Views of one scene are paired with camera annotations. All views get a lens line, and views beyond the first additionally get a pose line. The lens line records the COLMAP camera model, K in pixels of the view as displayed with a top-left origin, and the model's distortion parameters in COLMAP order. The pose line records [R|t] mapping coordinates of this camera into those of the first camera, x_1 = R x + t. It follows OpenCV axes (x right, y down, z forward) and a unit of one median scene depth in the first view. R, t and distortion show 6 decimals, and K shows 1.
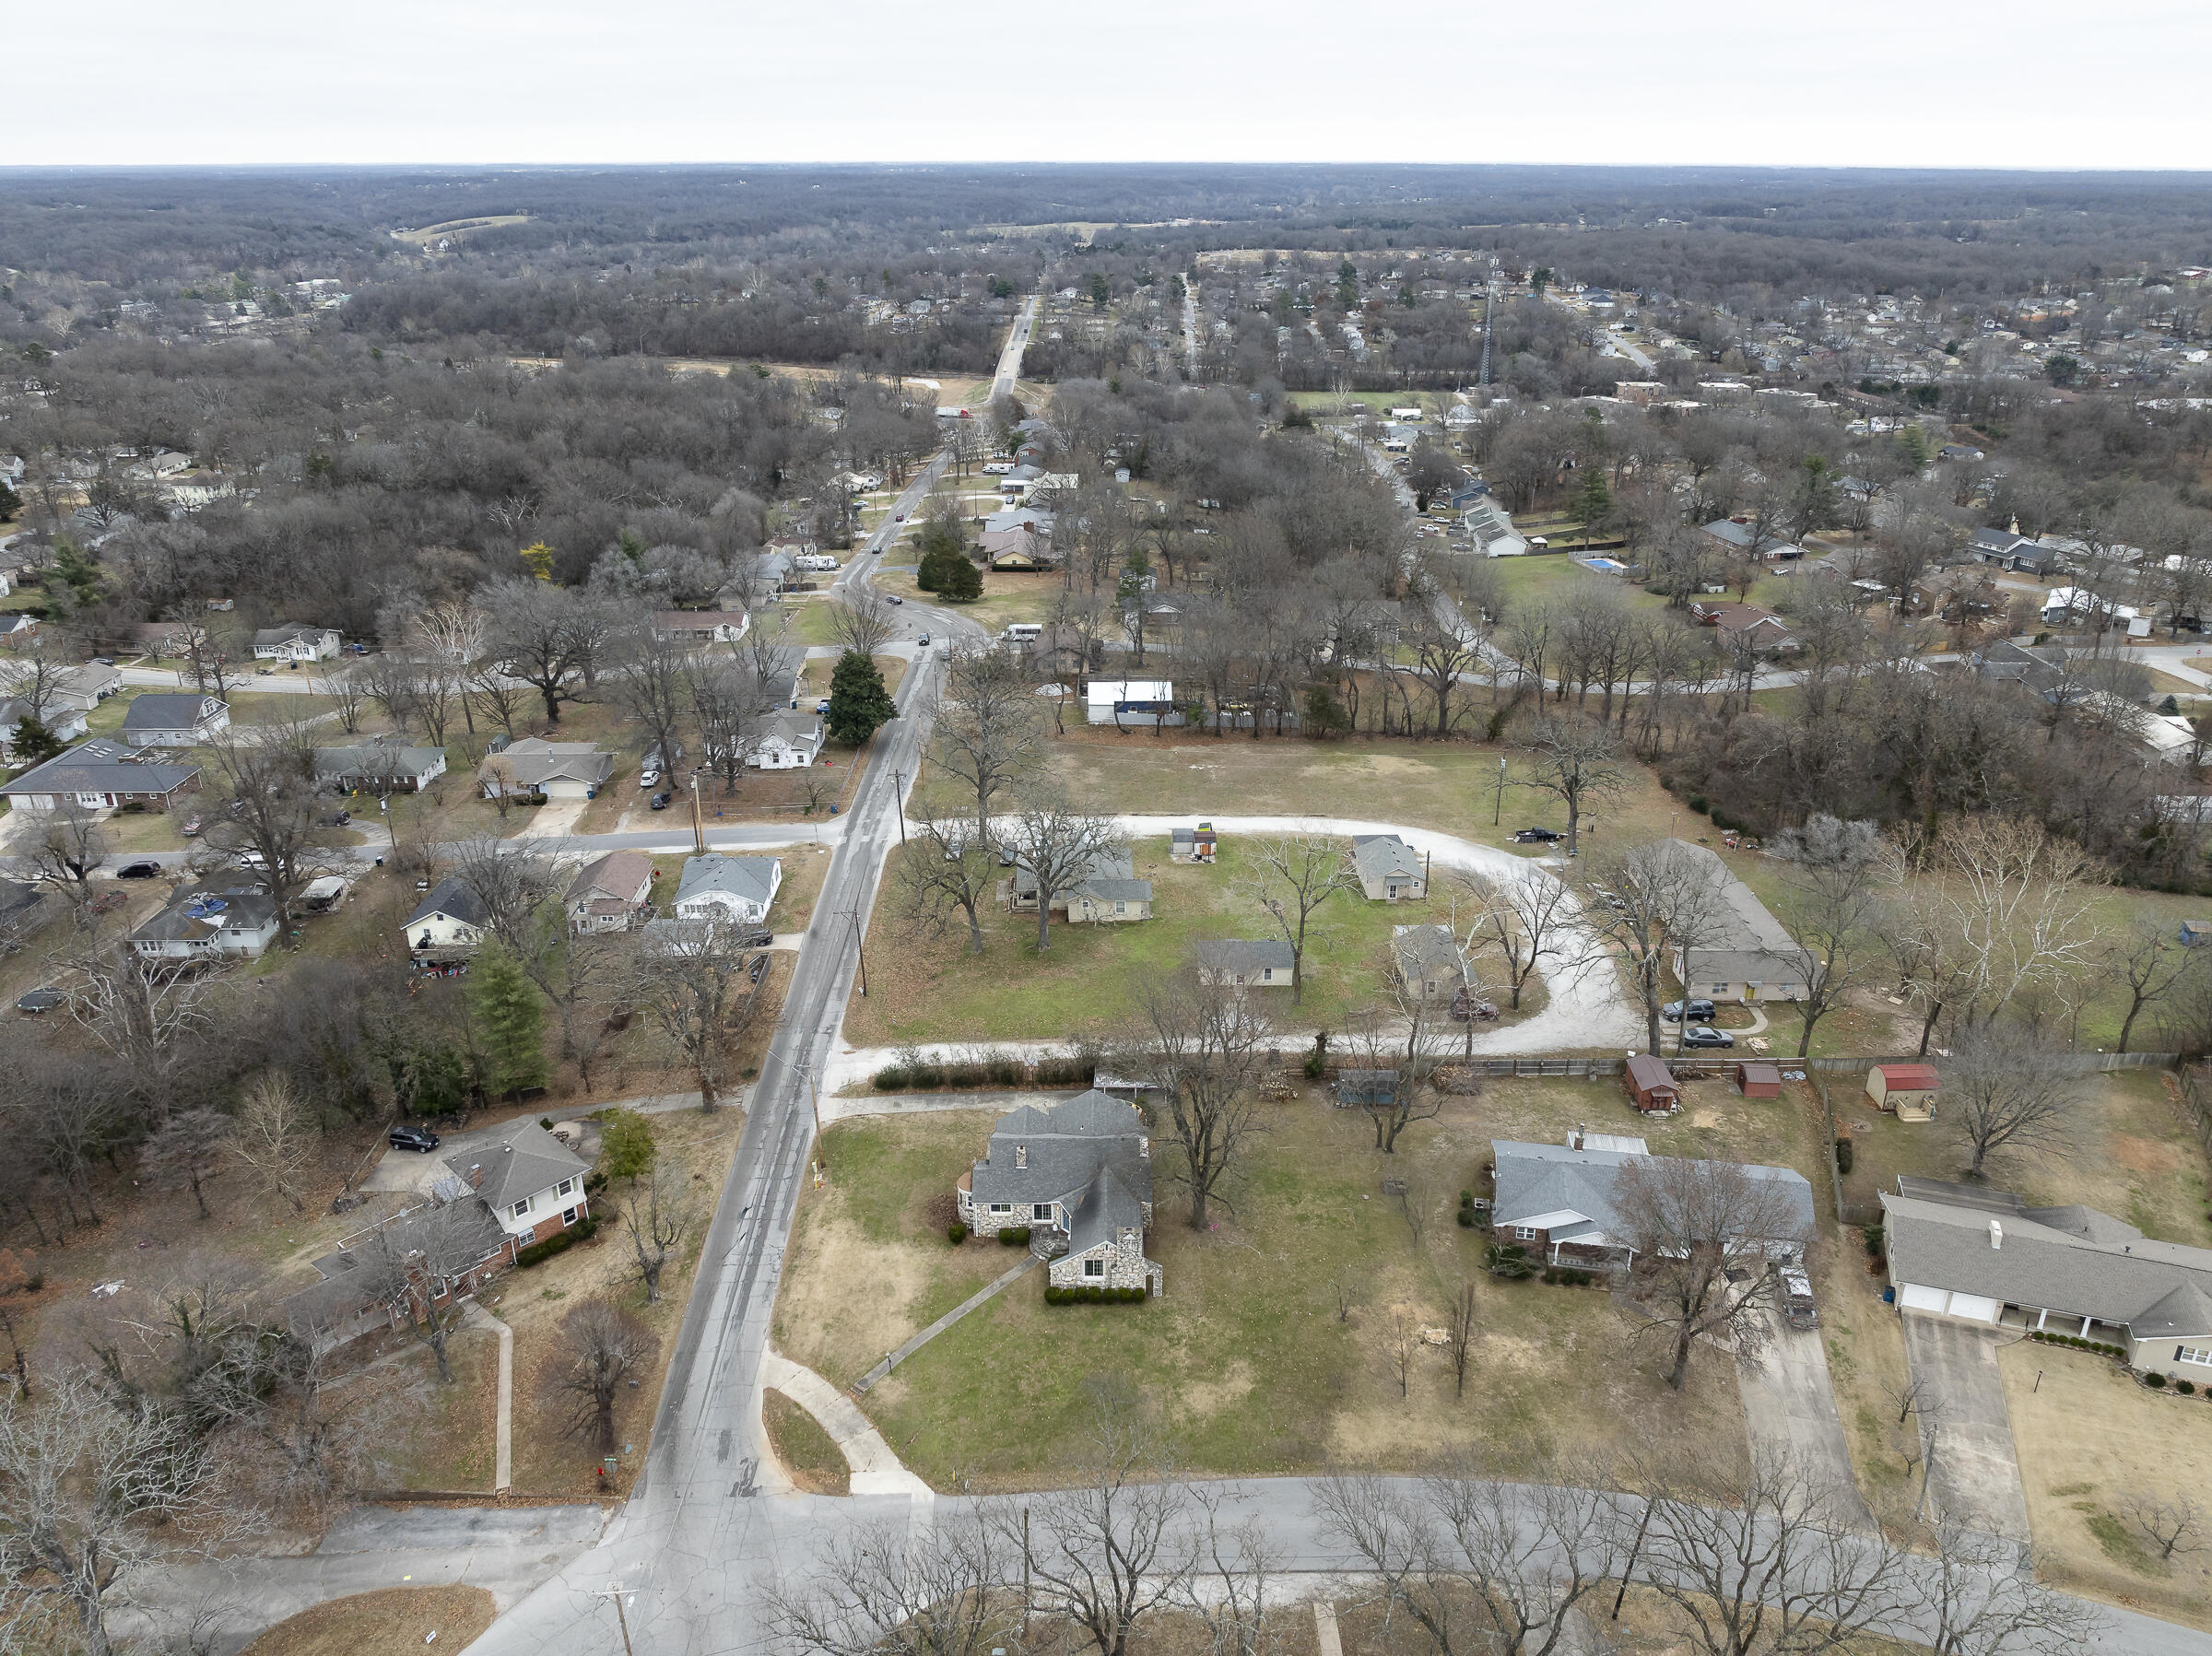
lens RADIAL K [[1552.4, 0, 1095.7], [0, 1552.4, 836.1], [0, 0, 1]] dist [-0.023344, 0.002408]
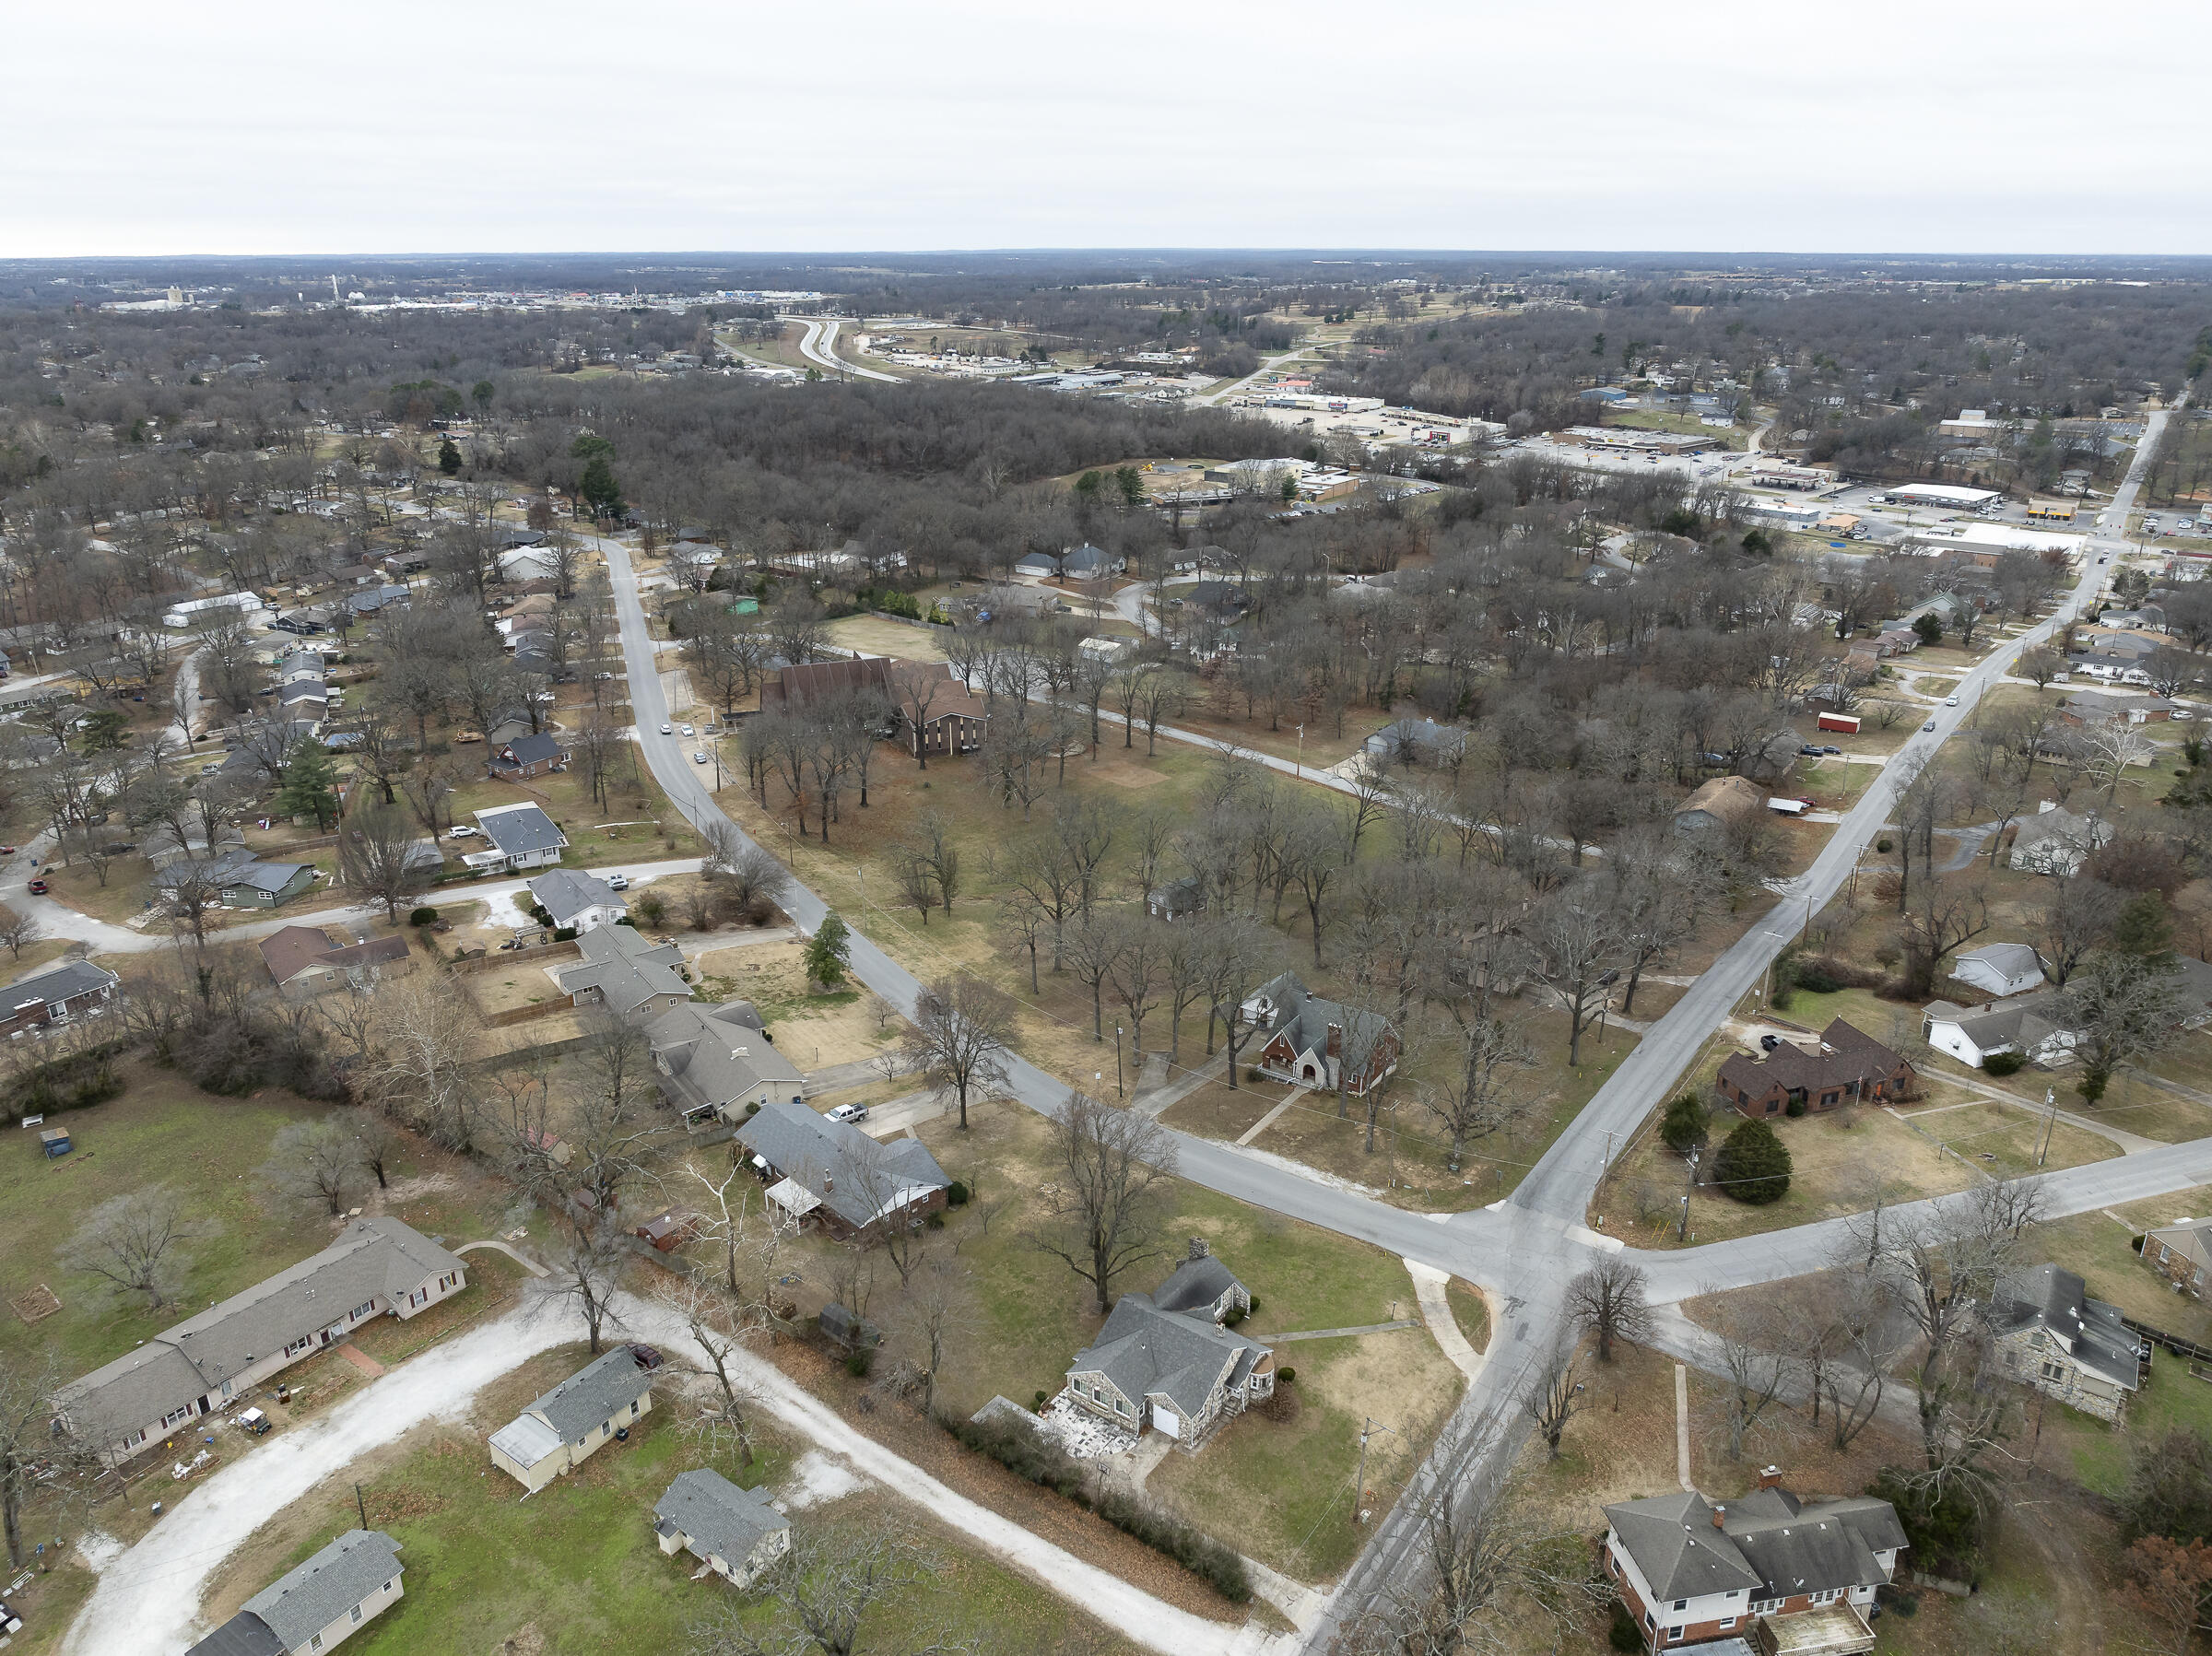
lens RADIAL K [[1552.4, 0, 1095.7], [0, 1552.4, 836.1], [0, 0, 1]] dist [-0.023344, 0.002408]
pose [[-0.809027, -0.208360, 0.549601, -0.516654], [0.238263, 0.738532, 0.630715, -0.784179], [-0.537314, 0.641215, -0.547847, 1.441298]]
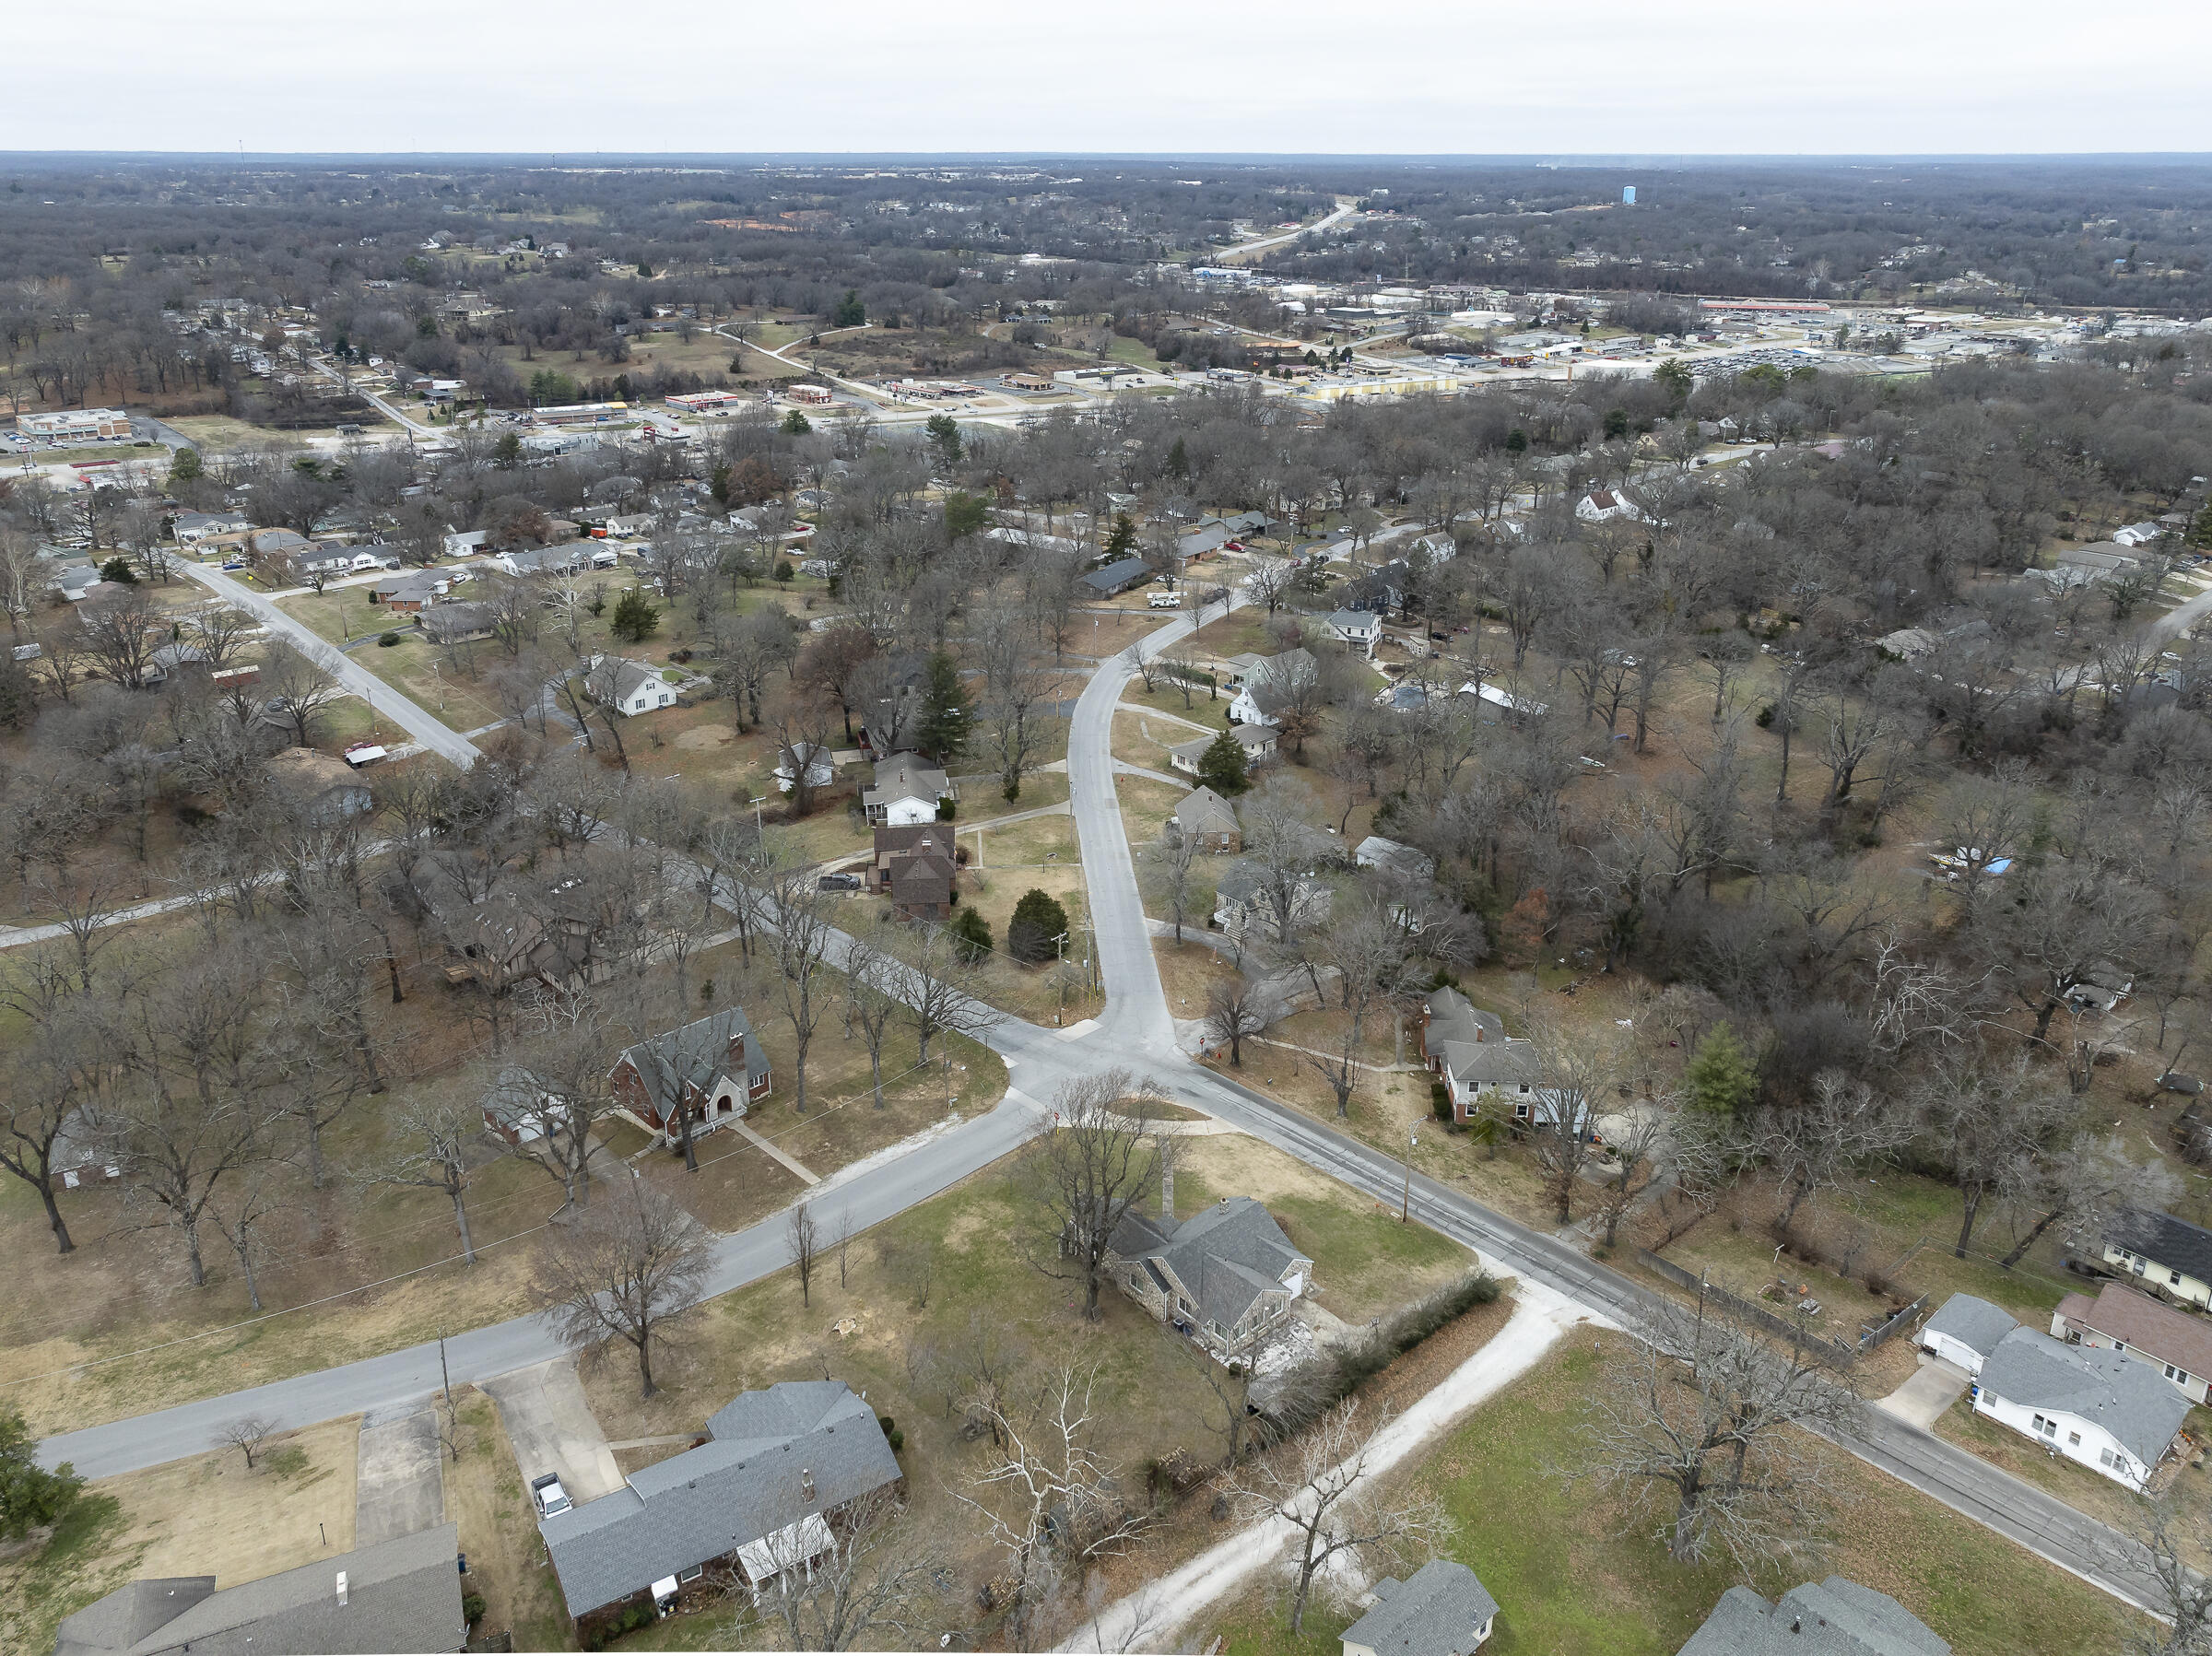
lens RADIAL K [[1692.6, 0, 1129.1], [0, 1692.6, 765.1], [0, 0, 1]] dist [0.005561, 0.005903]
pose [[-0.734355, 0.230786, -0.638326, 0.719171], [-0.274224, 0.759384, 0.590032, -0.749435], [0.620906, 0.608338, -0.494370, 1.382149]]
